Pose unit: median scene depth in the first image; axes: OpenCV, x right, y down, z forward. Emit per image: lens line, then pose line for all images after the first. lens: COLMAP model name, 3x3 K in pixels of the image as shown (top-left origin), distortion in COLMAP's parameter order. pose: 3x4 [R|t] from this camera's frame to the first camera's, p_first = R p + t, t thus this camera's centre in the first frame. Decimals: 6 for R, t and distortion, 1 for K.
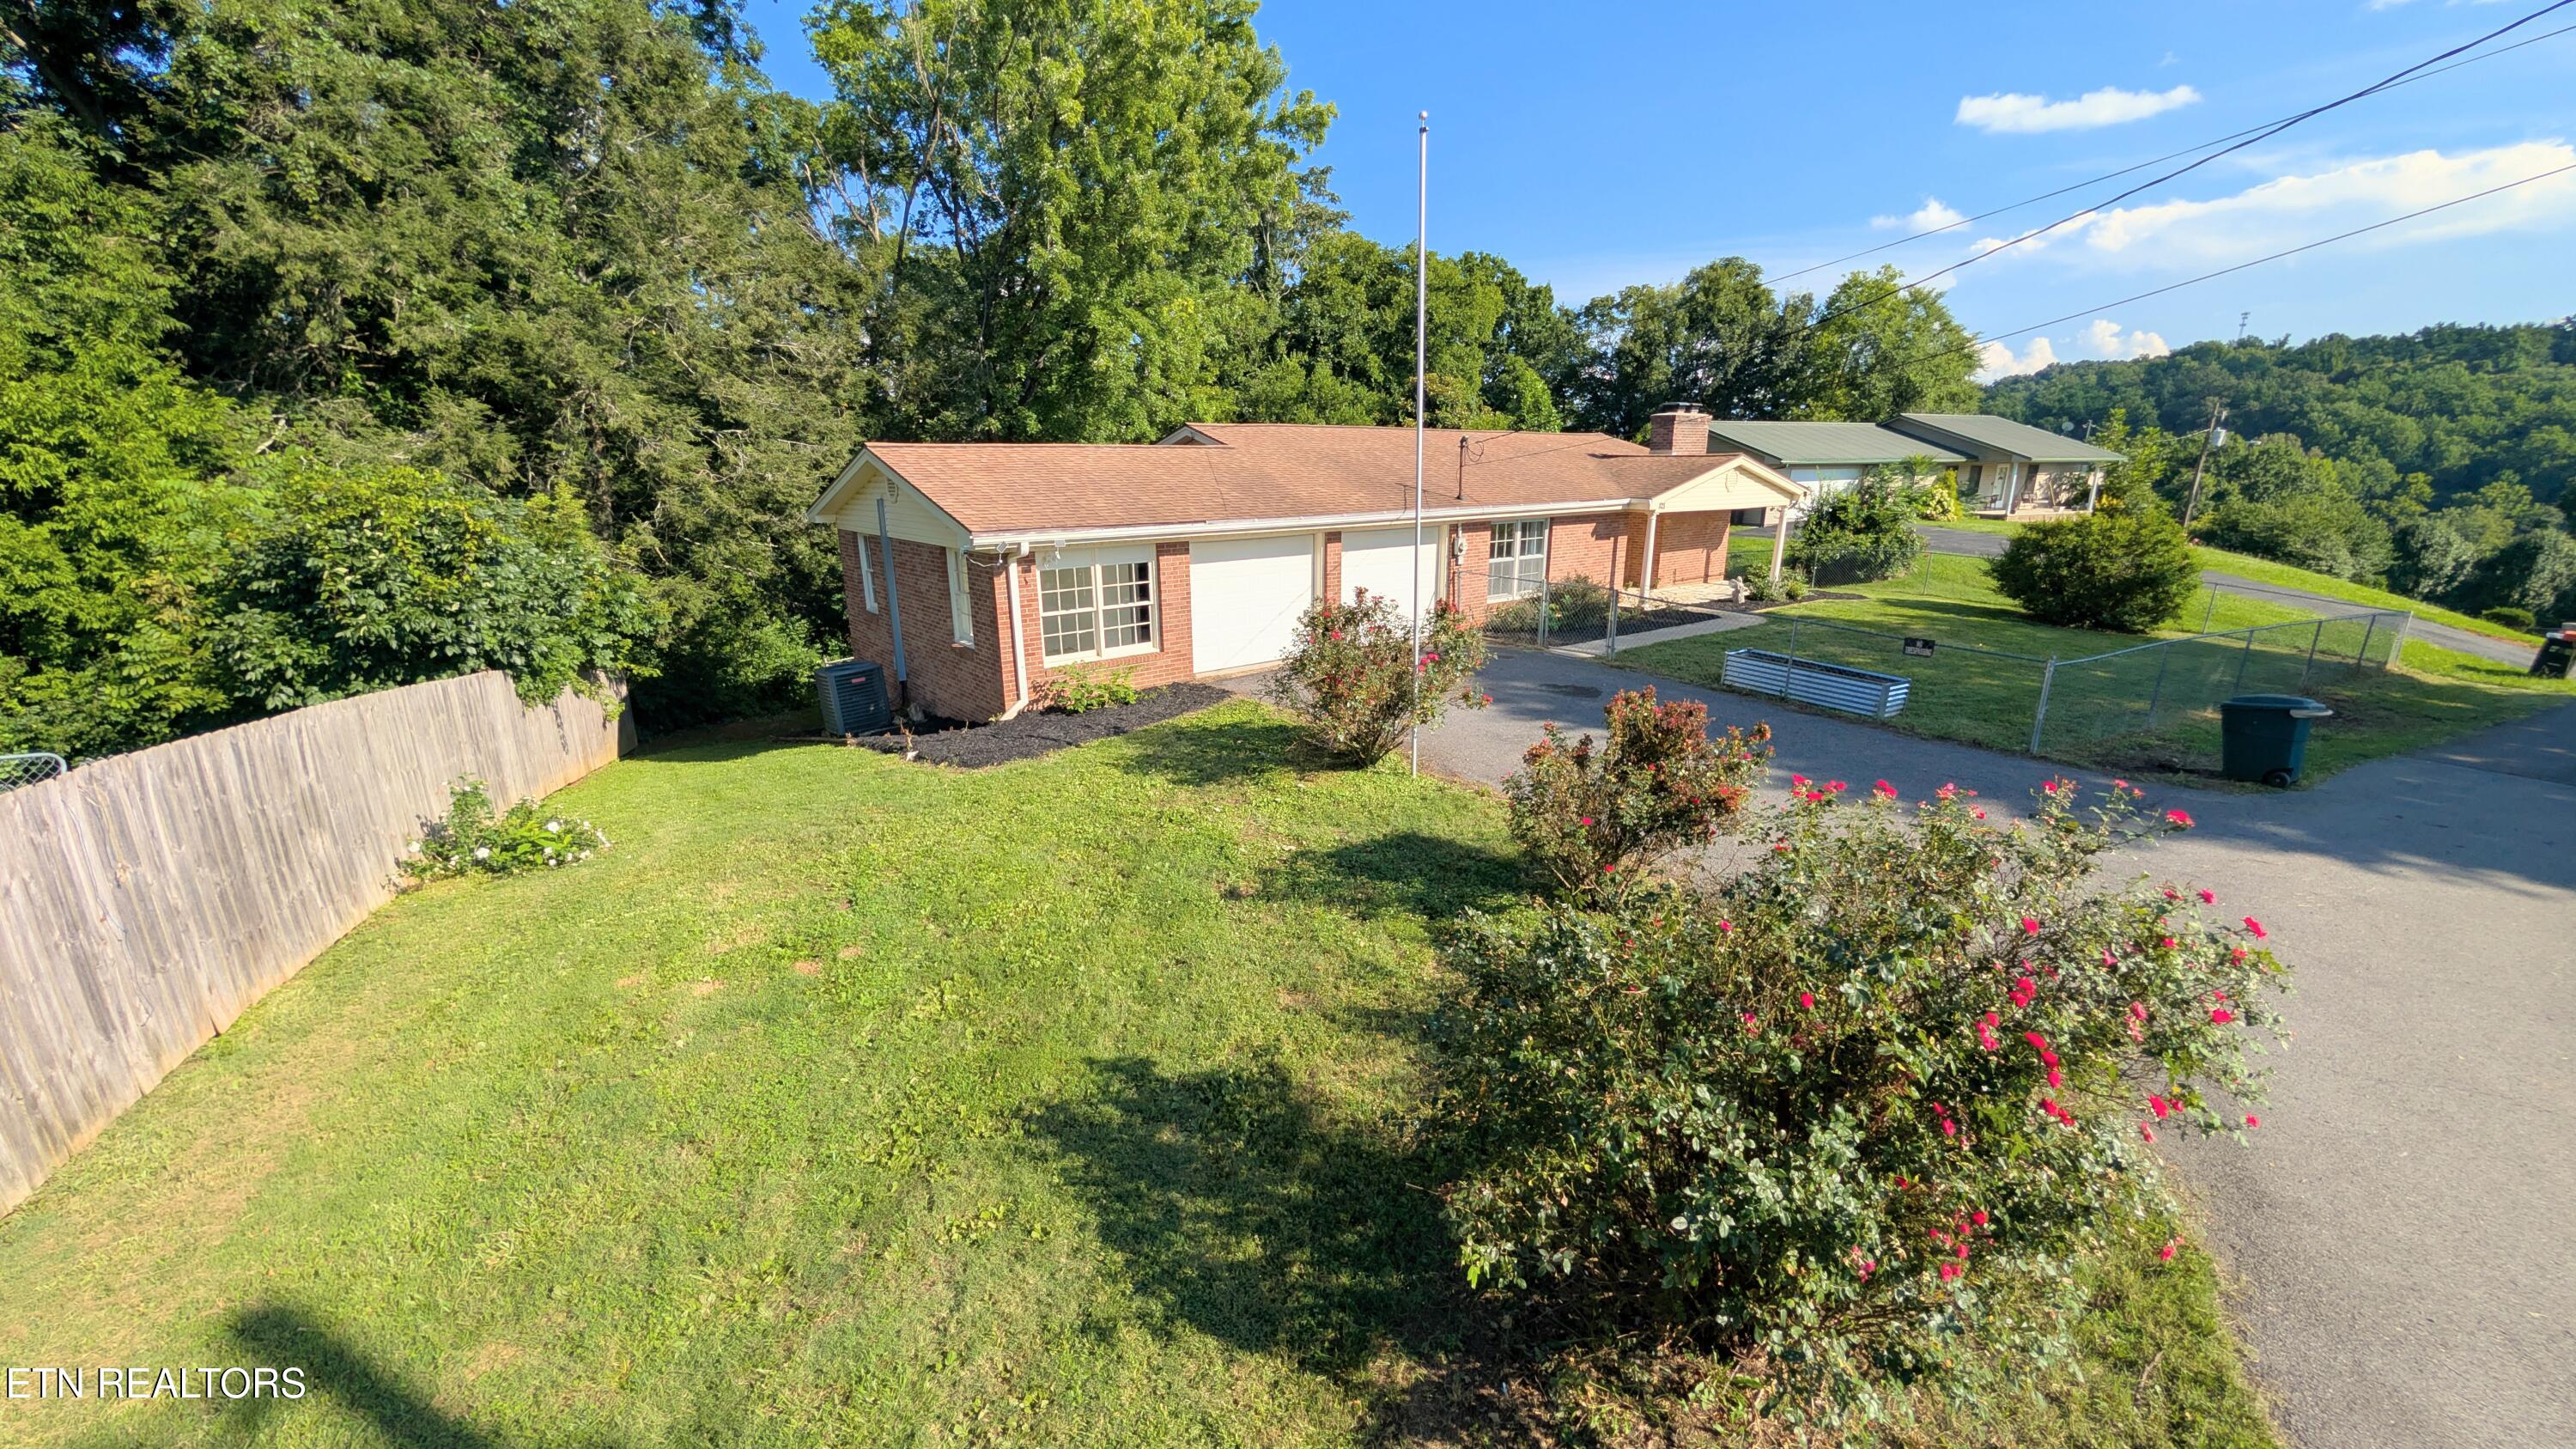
lens RADIAL K [[979.4, 0, 1287.7], [0, 979.4, 747.1], [0, 0, 1]] dist [-0.001374, 0.000339]
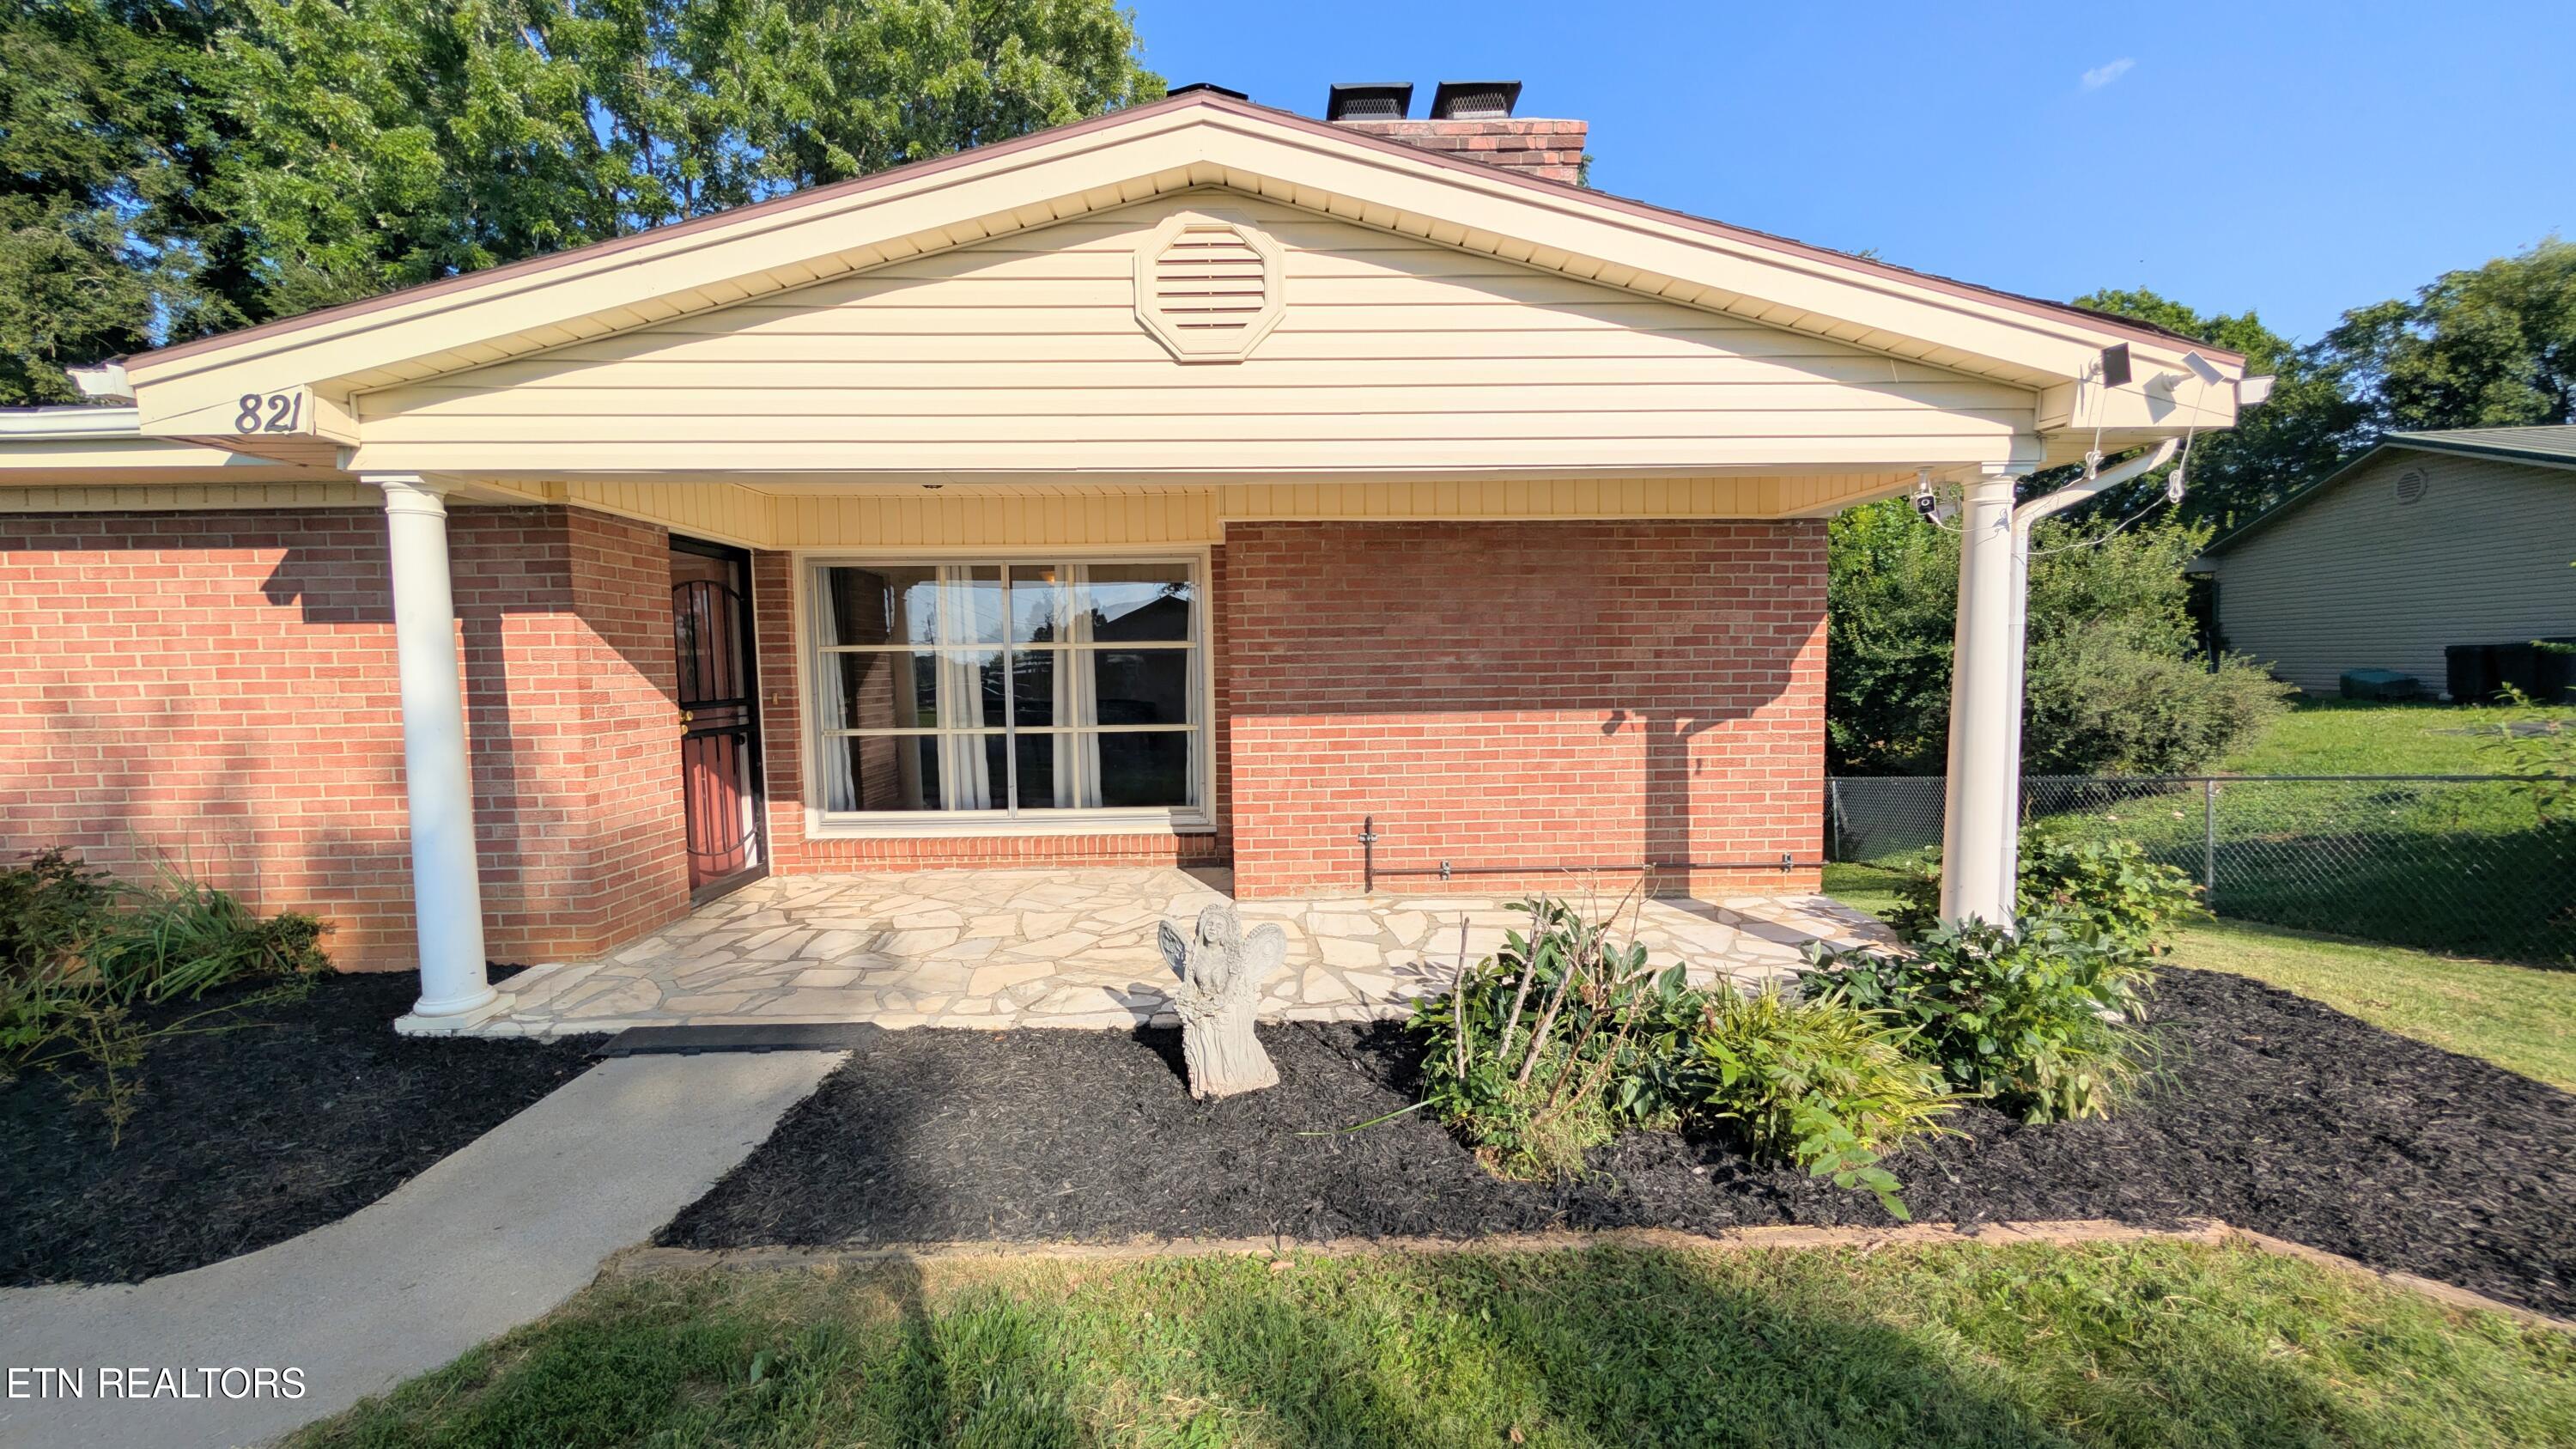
lens RADIAL K [[979.4, 0, 1284.6], [0, 979.4, 736.3], [0, 0, 1]] dist [-0.001374, 0.000339]
pose [[0.794864, 0.039522, -0.605499, 0.443428], [-0.161747, 0.975572, -0.148654, -0.142362], [0.584833, 0.216097, 0.781839, 0.708940]]
